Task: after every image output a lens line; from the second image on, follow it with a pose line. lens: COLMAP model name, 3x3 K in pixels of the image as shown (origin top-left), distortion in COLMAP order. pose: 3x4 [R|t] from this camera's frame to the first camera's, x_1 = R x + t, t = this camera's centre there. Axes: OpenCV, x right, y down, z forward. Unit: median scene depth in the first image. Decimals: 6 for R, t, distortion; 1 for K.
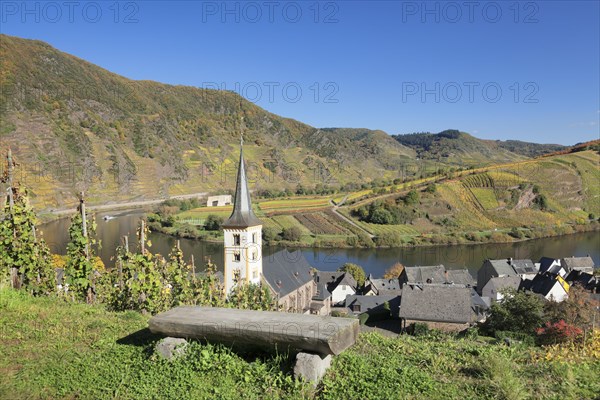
lens RADIAL K [[514.3, 0, 306.5], [0, 514.3, 199.4], [0, 0, 1]] dist [0.074253, -0.015583]
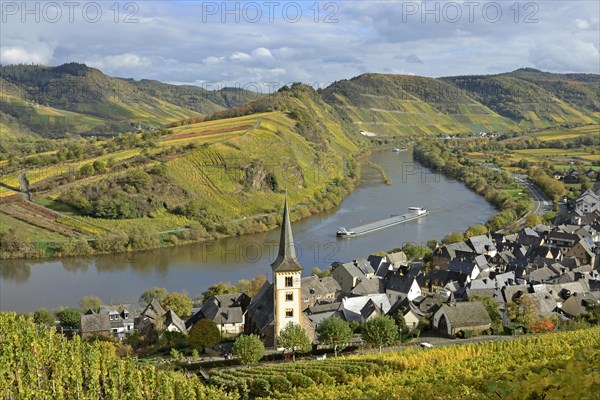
lens RADIAL K [[732.6, 0, 302.5], [0, 732.6, 198.9], [0, 0, 1]] dist [-0.035933, 0.000000]
pose [[0.825292, -0.043829, 0.563002, -0.192876], [0.010597, 0.998010, 0.062161, -0.038270], [-0.564606, -0.045335, 0.824114, -0.058935]]
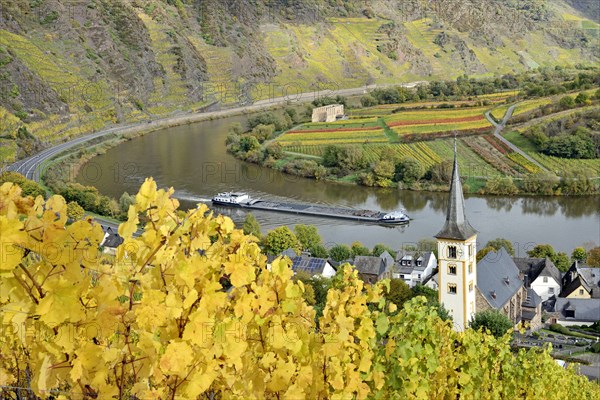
lens RADIAL K [[764.4, 0, 312.4], [0, 764.4, 191.4], [0, 0, 1]] dist [-0.004314, 0.000000]
pose [[0.988622, 0.006675, -0.150273, -0.034925], [0.014086, 0.990517, 0.136667, -0.043874], [0.149760, -0.137229, 0.979153, -0.075088]]
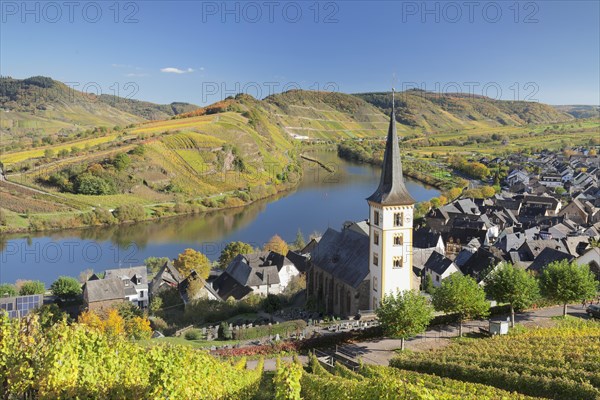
lens RADIAL K [[575.1, 0, 301.6], [0, 575.1, 201.9], [0, 0, 1]] dist [0.086143, 0.000000]
pose [[0.755007, -0.061057, 0.652867, -0.164524], [0.014846, 0.996992, 0.076071, -0.004020], [-0.655548, -0.047742, 0.753643, 0.081283]]
